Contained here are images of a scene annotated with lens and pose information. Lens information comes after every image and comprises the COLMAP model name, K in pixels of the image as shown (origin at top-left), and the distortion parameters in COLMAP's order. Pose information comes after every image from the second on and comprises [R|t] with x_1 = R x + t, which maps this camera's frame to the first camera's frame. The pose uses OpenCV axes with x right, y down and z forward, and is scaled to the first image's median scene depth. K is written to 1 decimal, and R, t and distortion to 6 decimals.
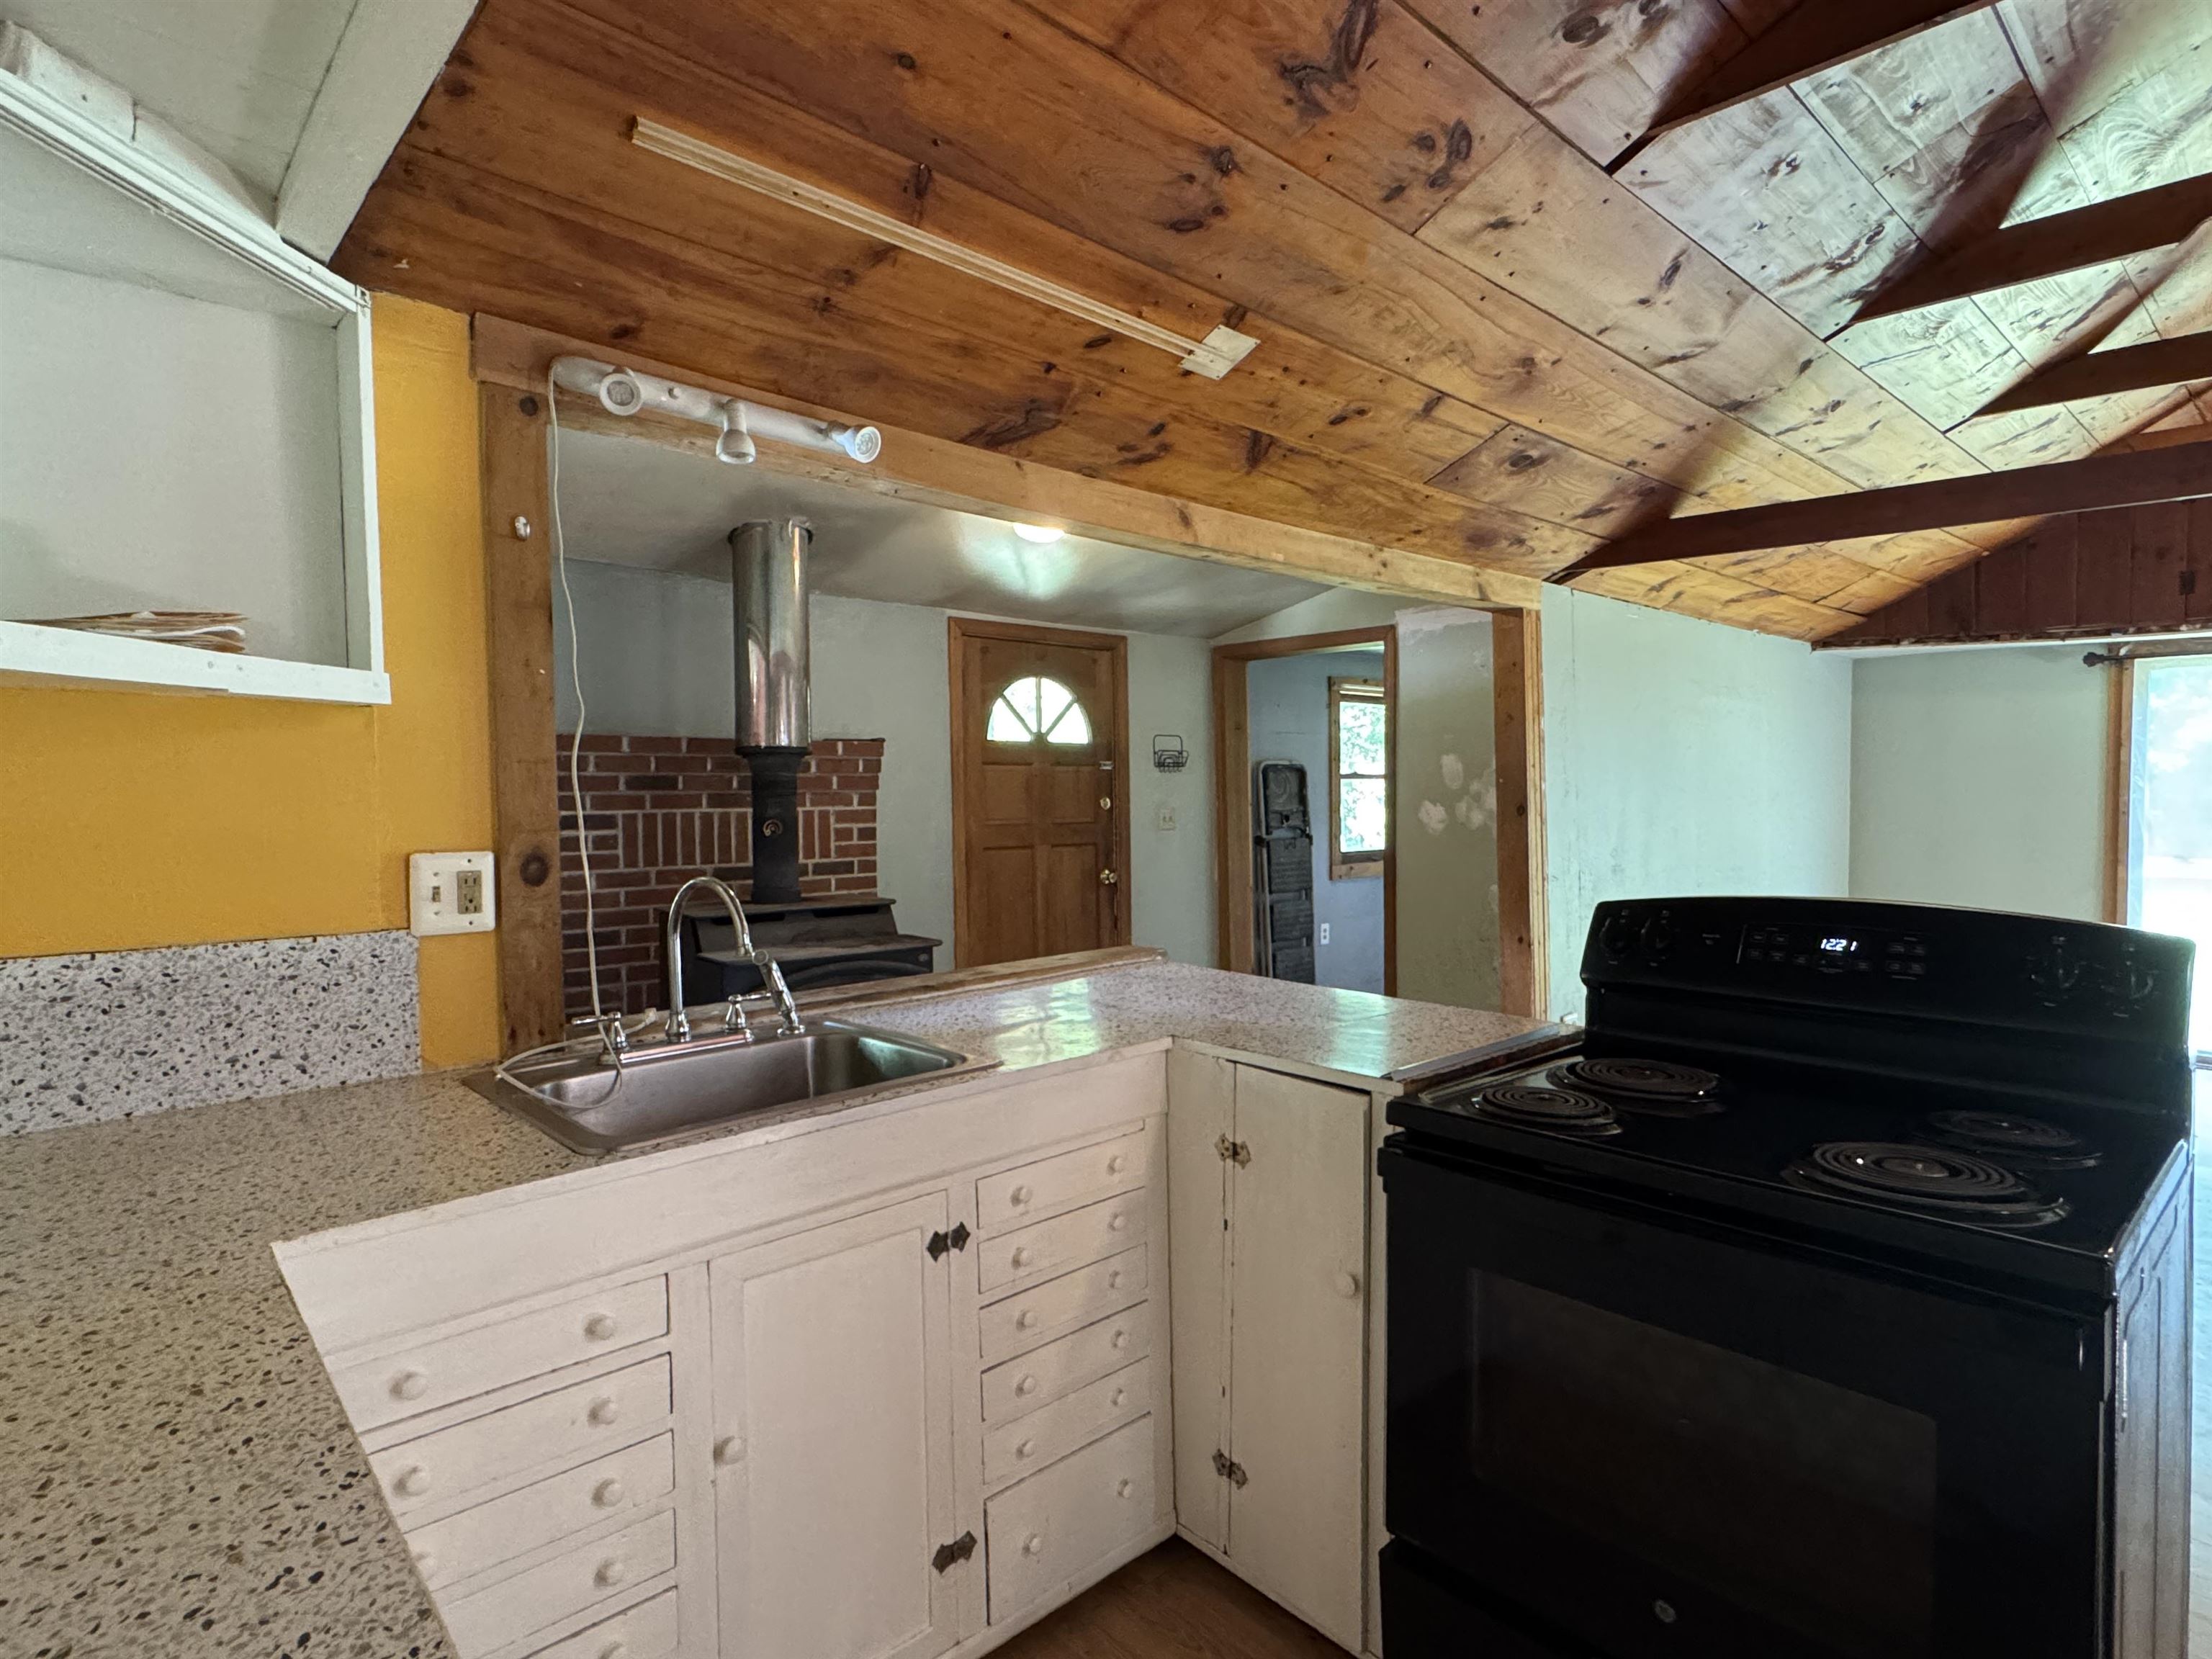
lens RADIAL K [[1159.7, 0, 1105.0], [0, 1159.7, 832.4], [0, 0, 1]] dist [-0.002042, 0.001292]
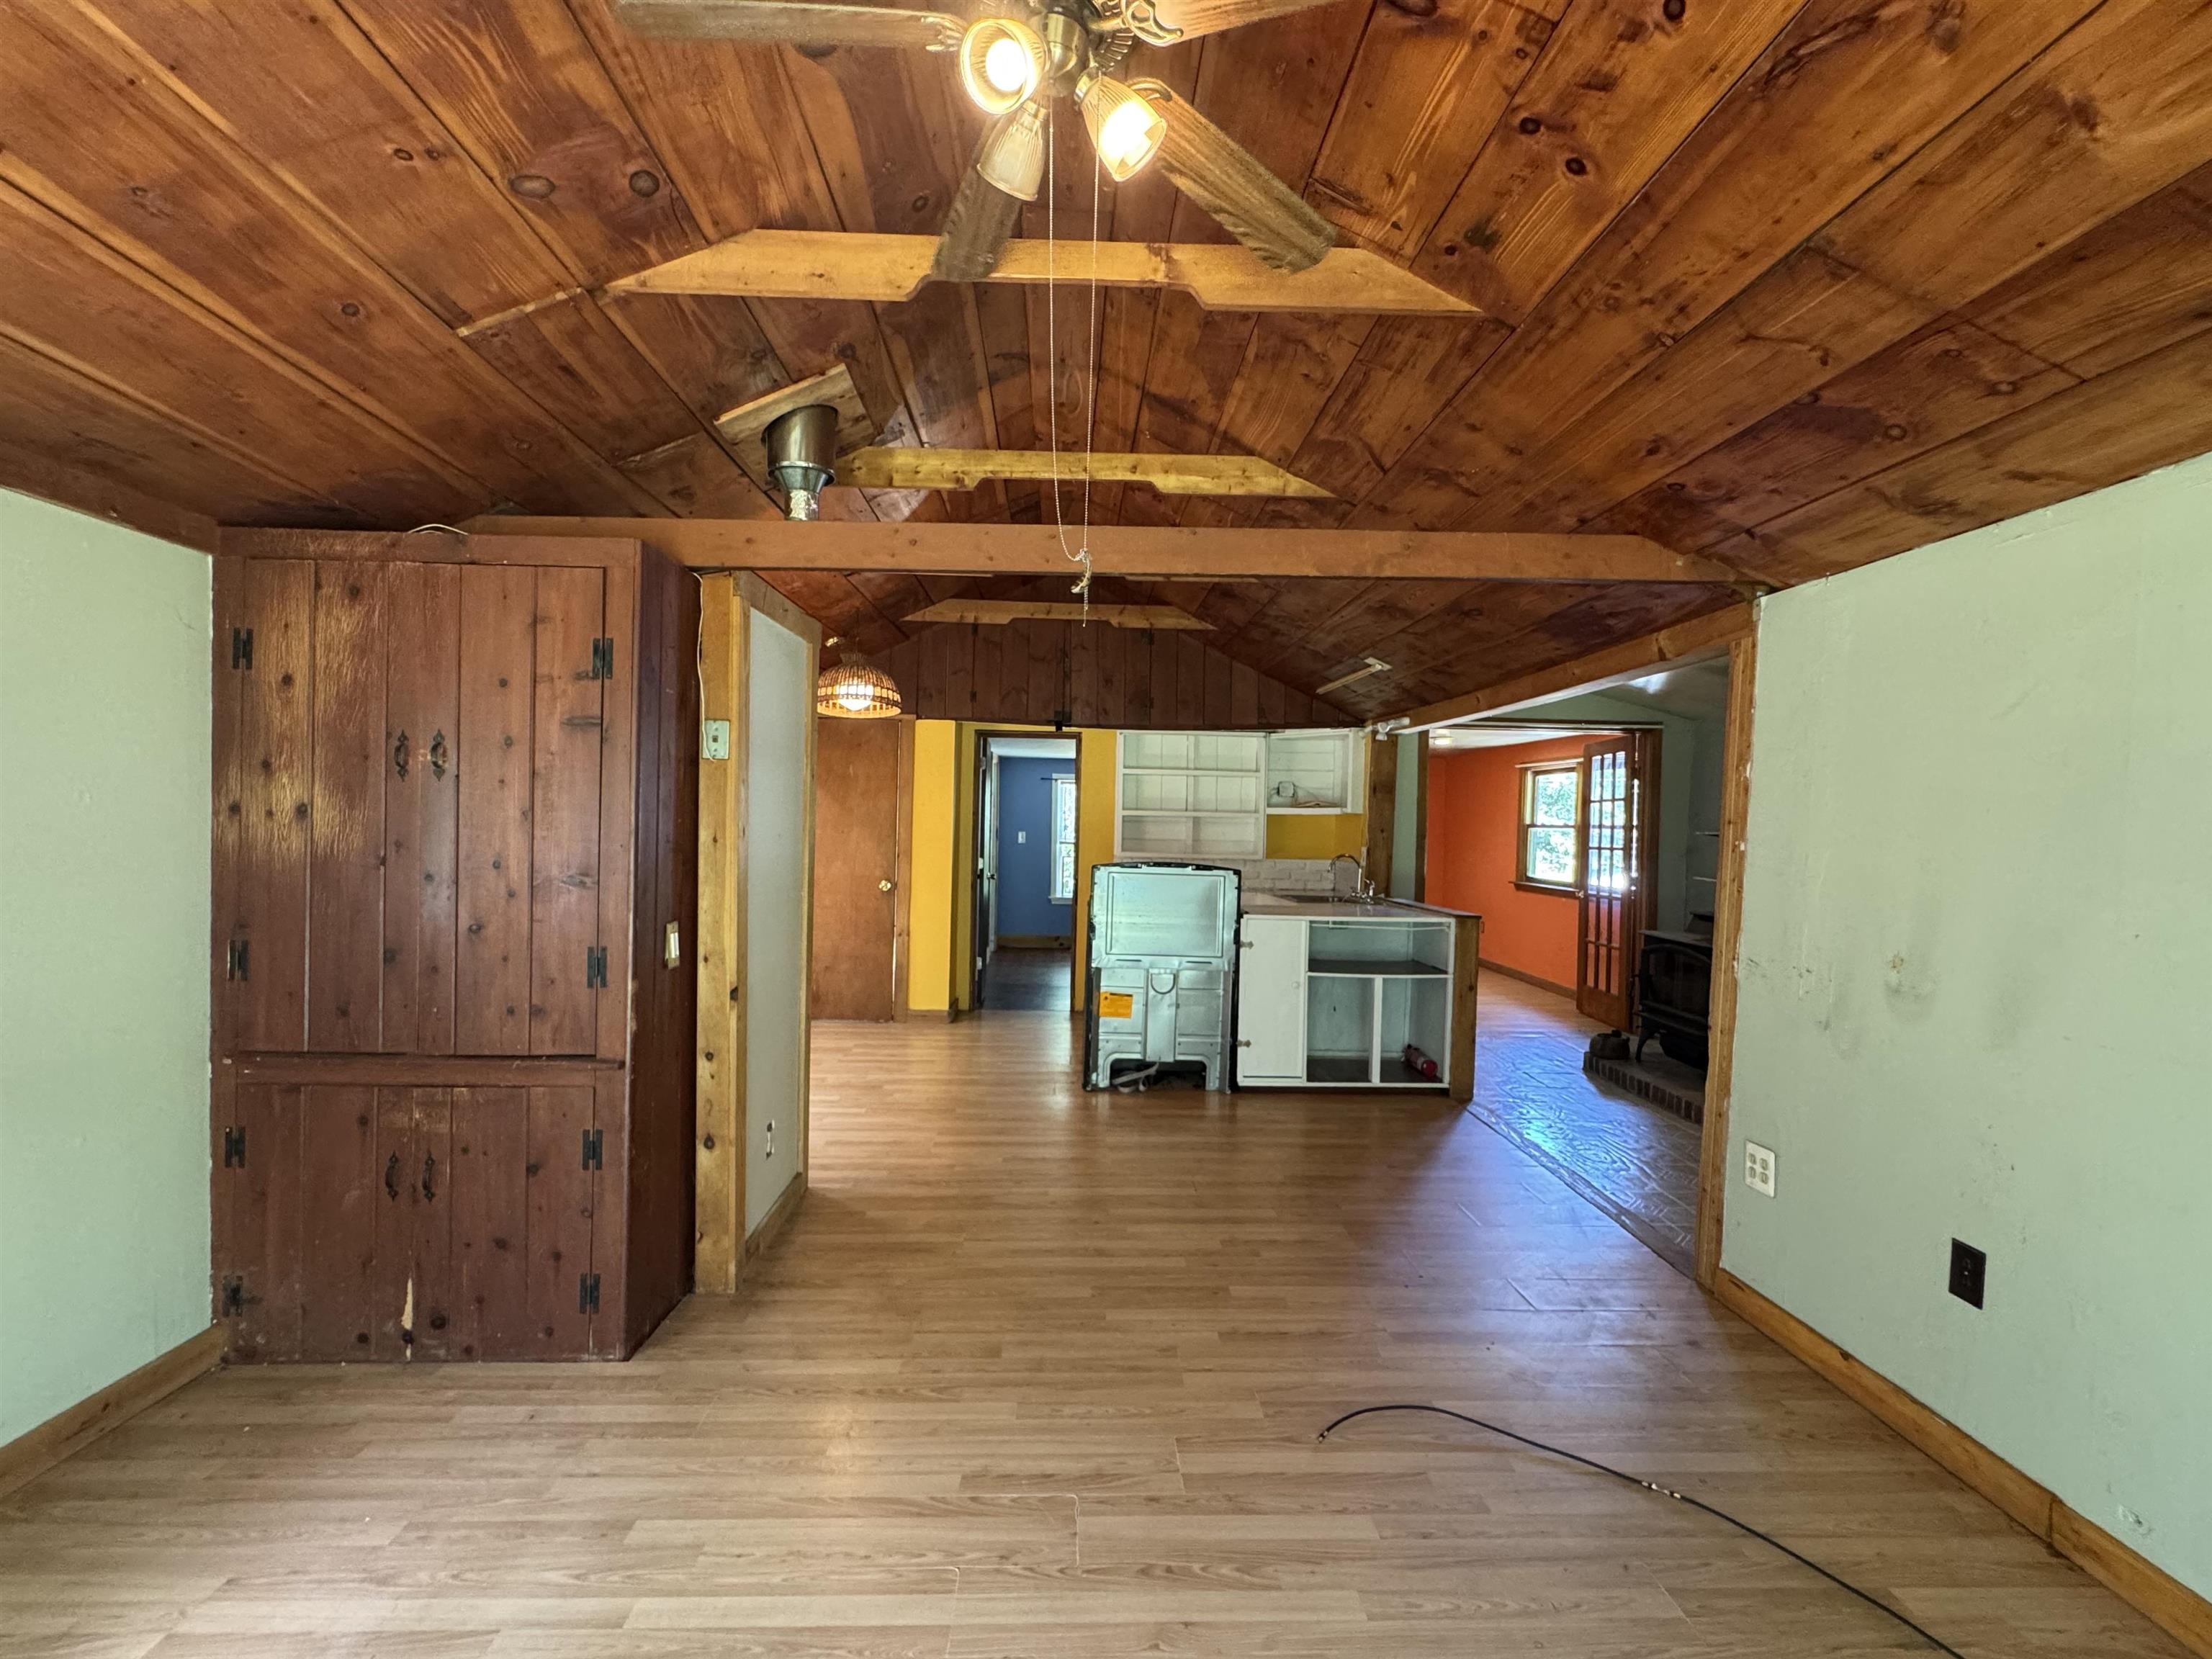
lens RADIAL K [[971.7, 0, 1103.7], [0, 971.7, 830.6], [0, 0, 1]] dist [-0.001428, 0.000089]
pose [[-0.640843, -0.005472, -0.767652, 1.257309], [-0.050350, 0.998121, 0.034917, -0.055467], [0.766019, 0.061028, -0.639915, 1.144747]]
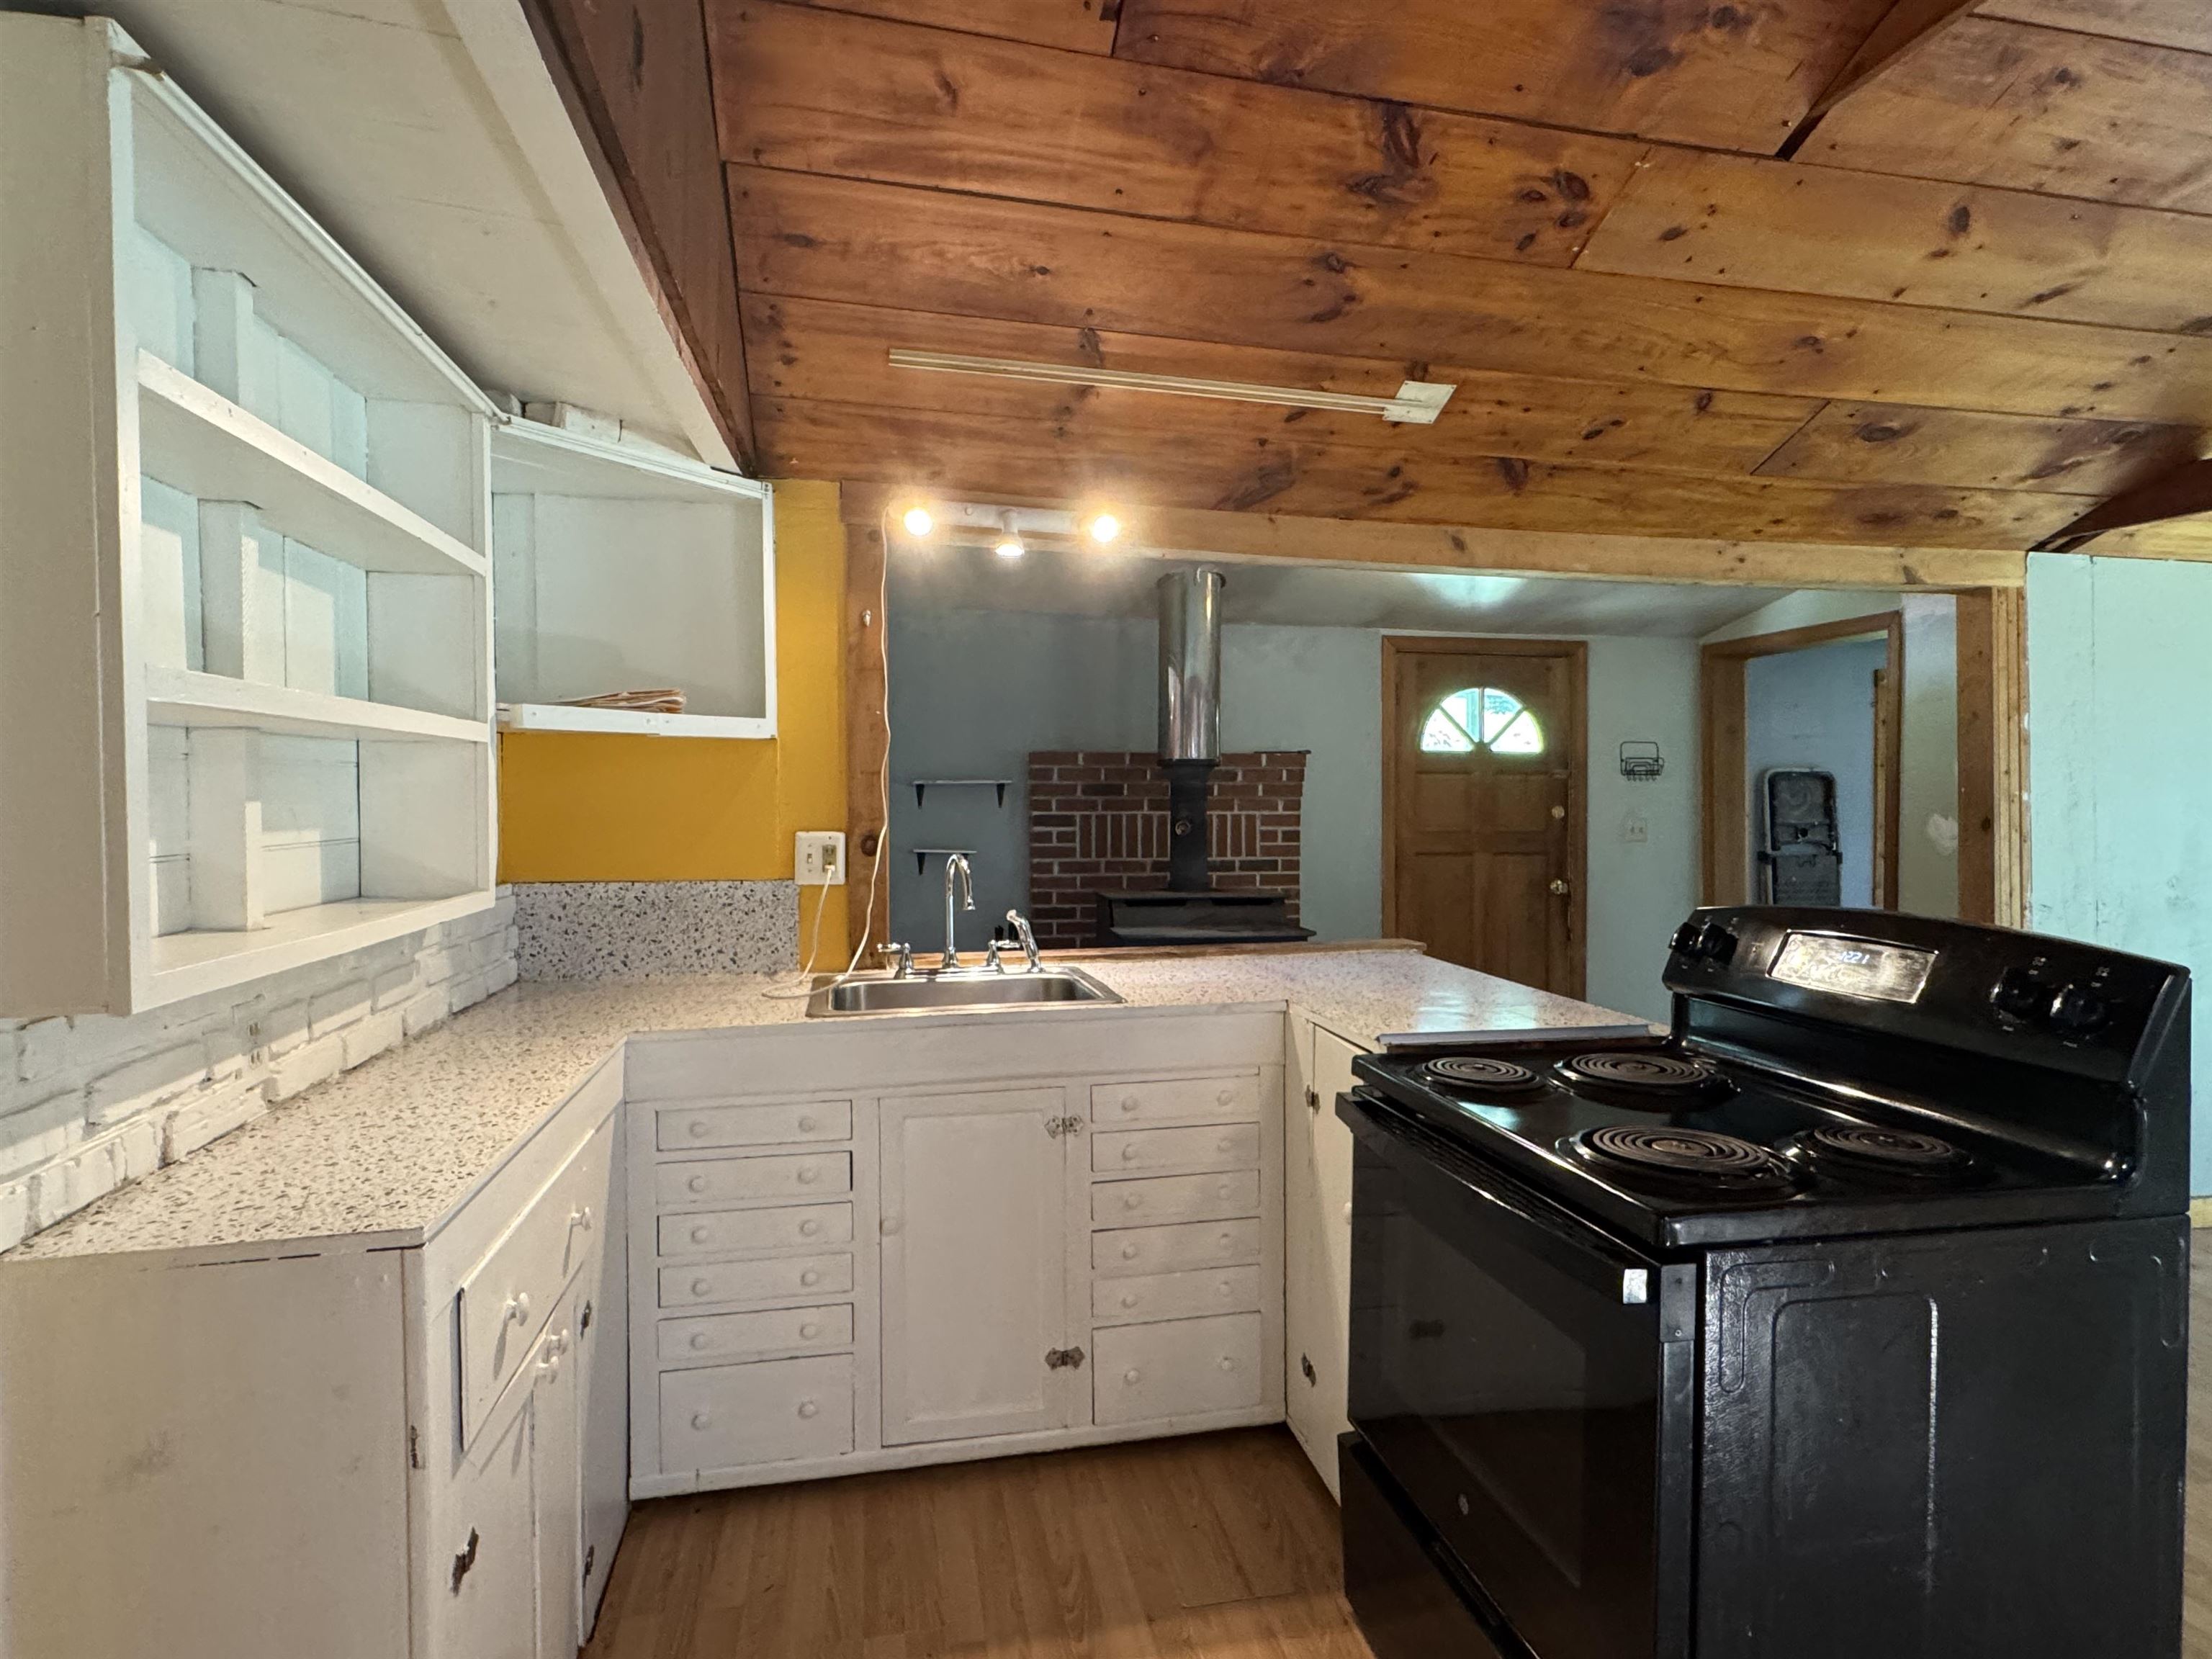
lens RADIAL K [[1159.7, 0, 1105.0], [0, 1159.7, 832.4], [0, 0, 1]] dist [-0.002042, 0.001292]
pose [[0.859570, 0.021723, -0.510556, 0.245790], [-0.025958, 0.999662, -0.001169, 0.004232], [0.510358, 0.014258, 0.859844, -0.060646]]
